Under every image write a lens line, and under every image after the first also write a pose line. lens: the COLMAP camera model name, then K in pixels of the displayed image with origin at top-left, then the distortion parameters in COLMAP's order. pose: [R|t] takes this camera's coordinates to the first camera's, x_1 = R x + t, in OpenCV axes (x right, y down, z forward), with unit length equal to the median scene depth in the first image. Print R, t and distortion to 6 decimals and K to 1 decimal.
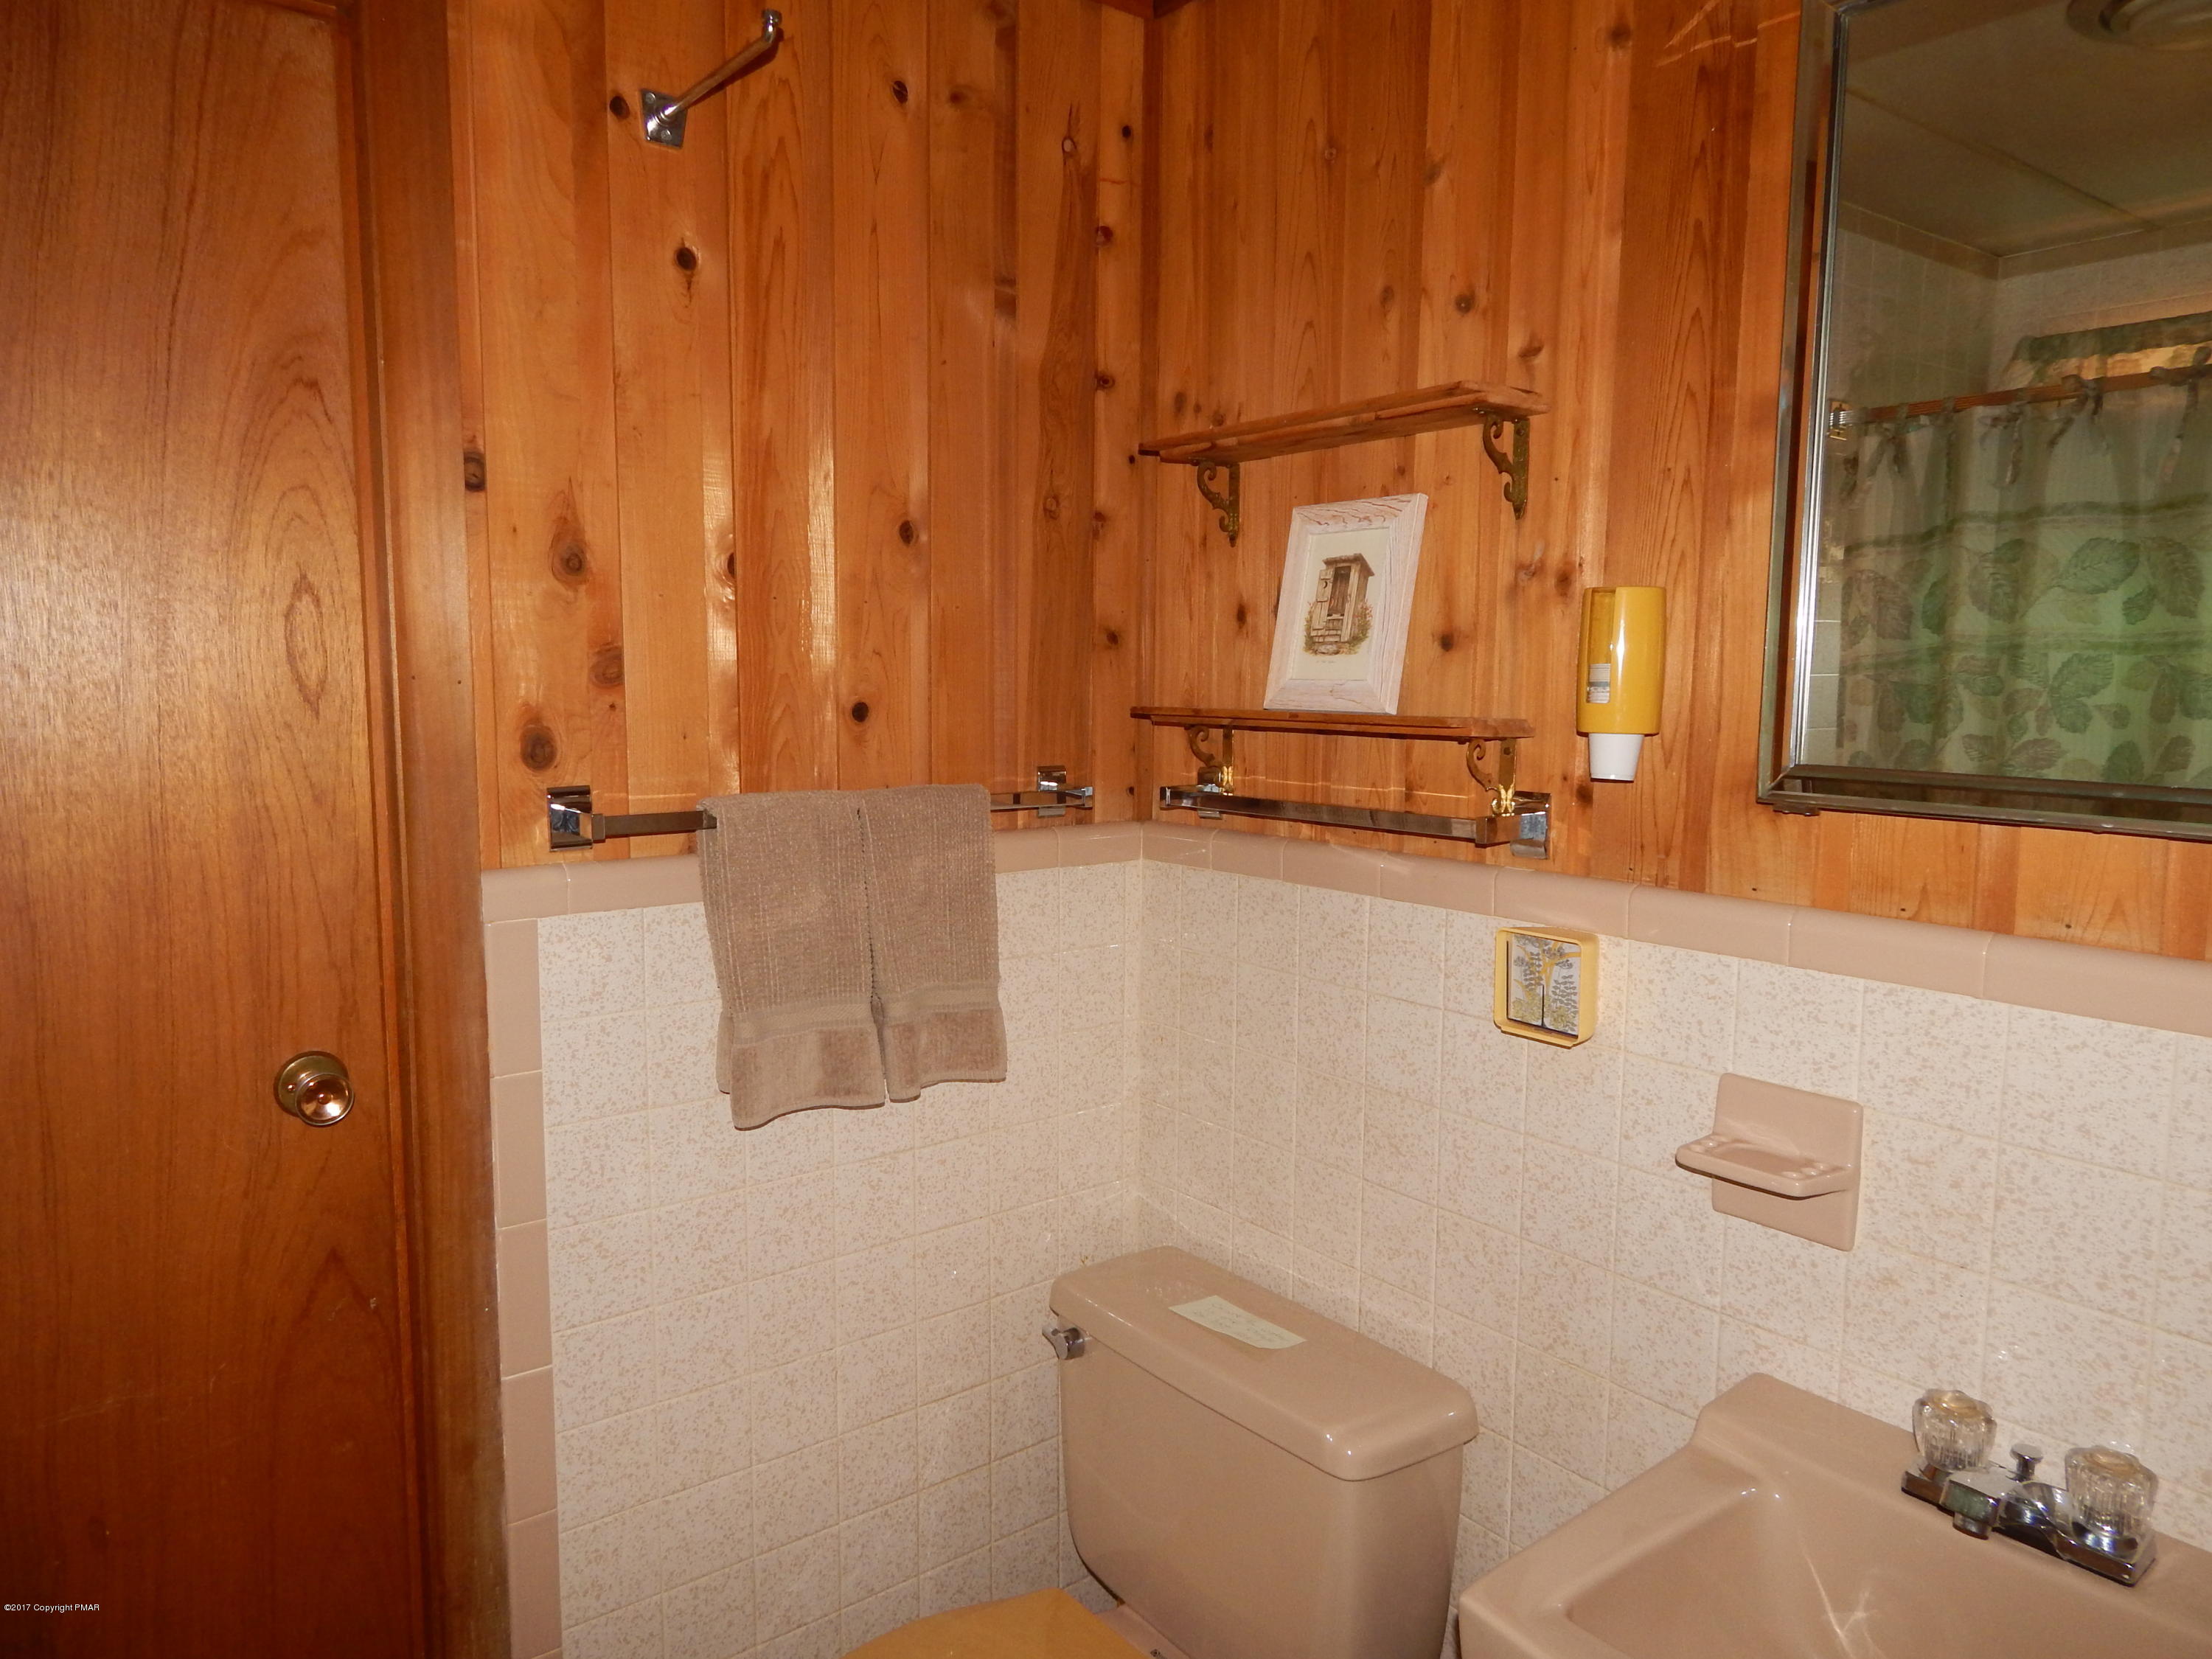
lens RADIAL K [[1494.7, 0, 1108.8], [0, 1494.7, 824.7], [0, 0, 1]] dist [-0.003101, -0.010415]
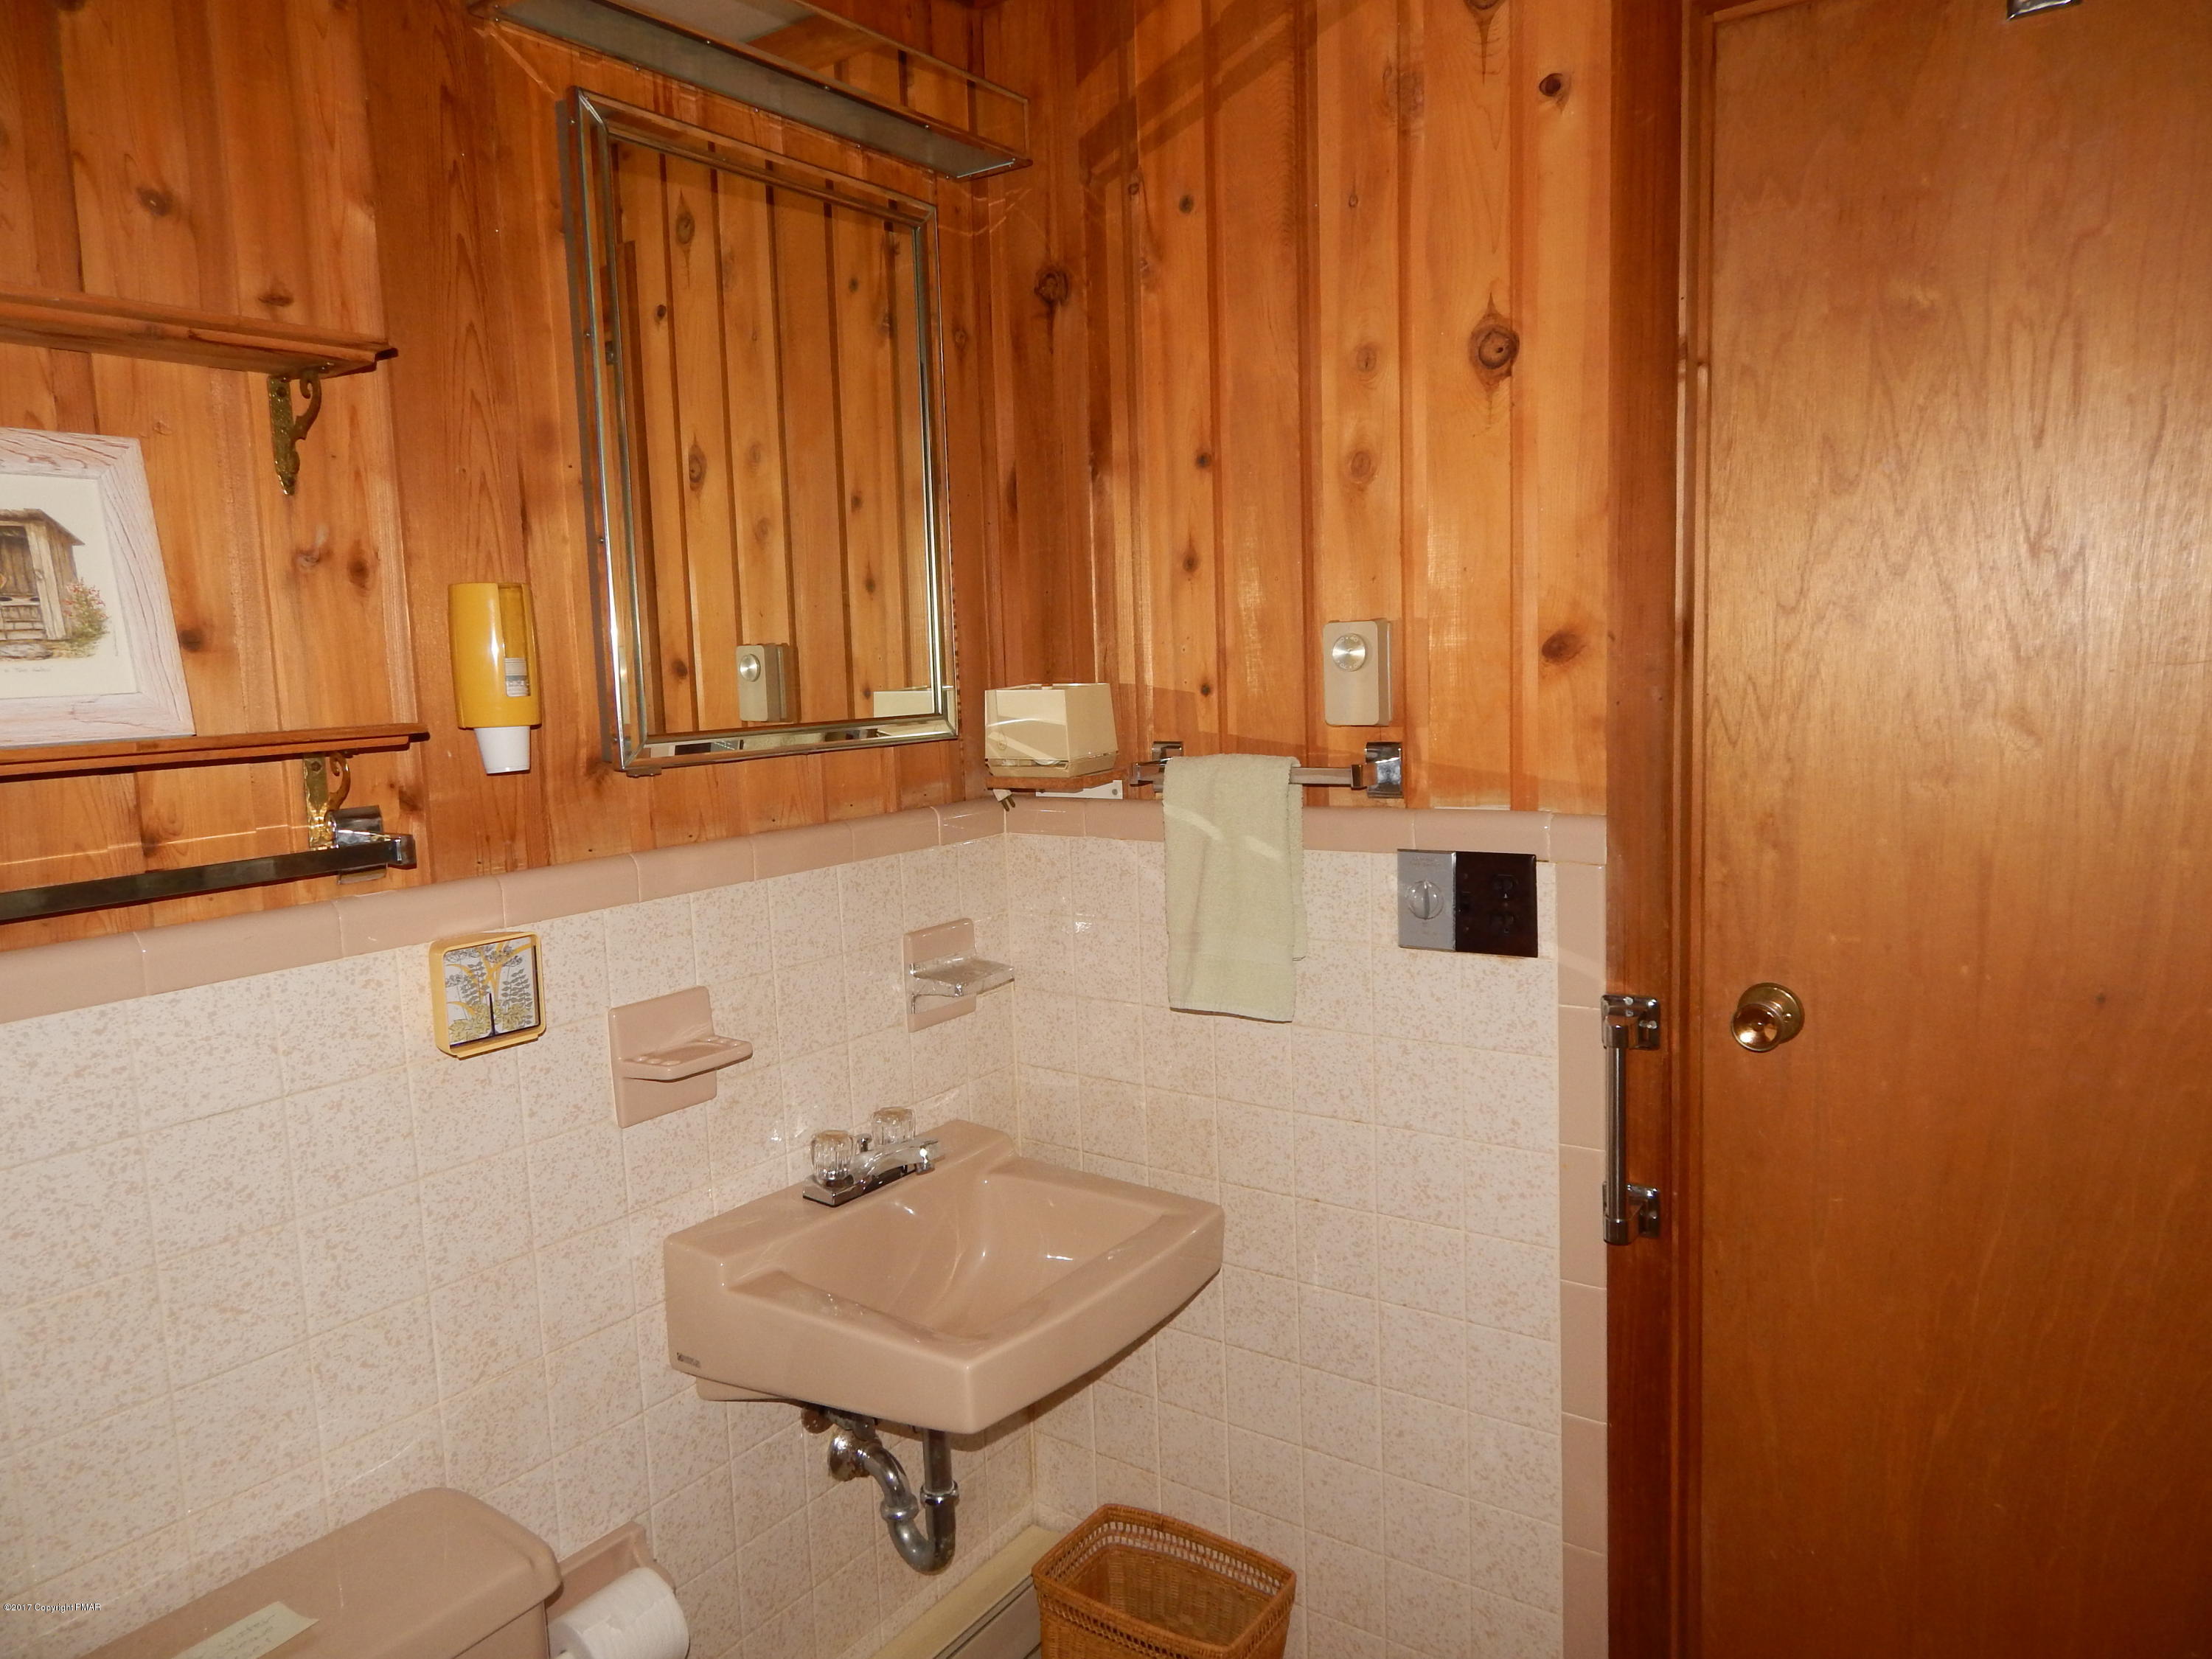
lens RADIAL K [[1494.7, 0, 1100.3], [0, 1494.7, 826.9], [0, 0, 1]] dist [-0.003101, -0.010415]
pose [[-0.301299, -0.107776, 0.947419, -0.692436], [0.133148, 0.979102, 0.153724, -0.088306], [-0.944188, 0.172464, -0.280653, 0.834937]]
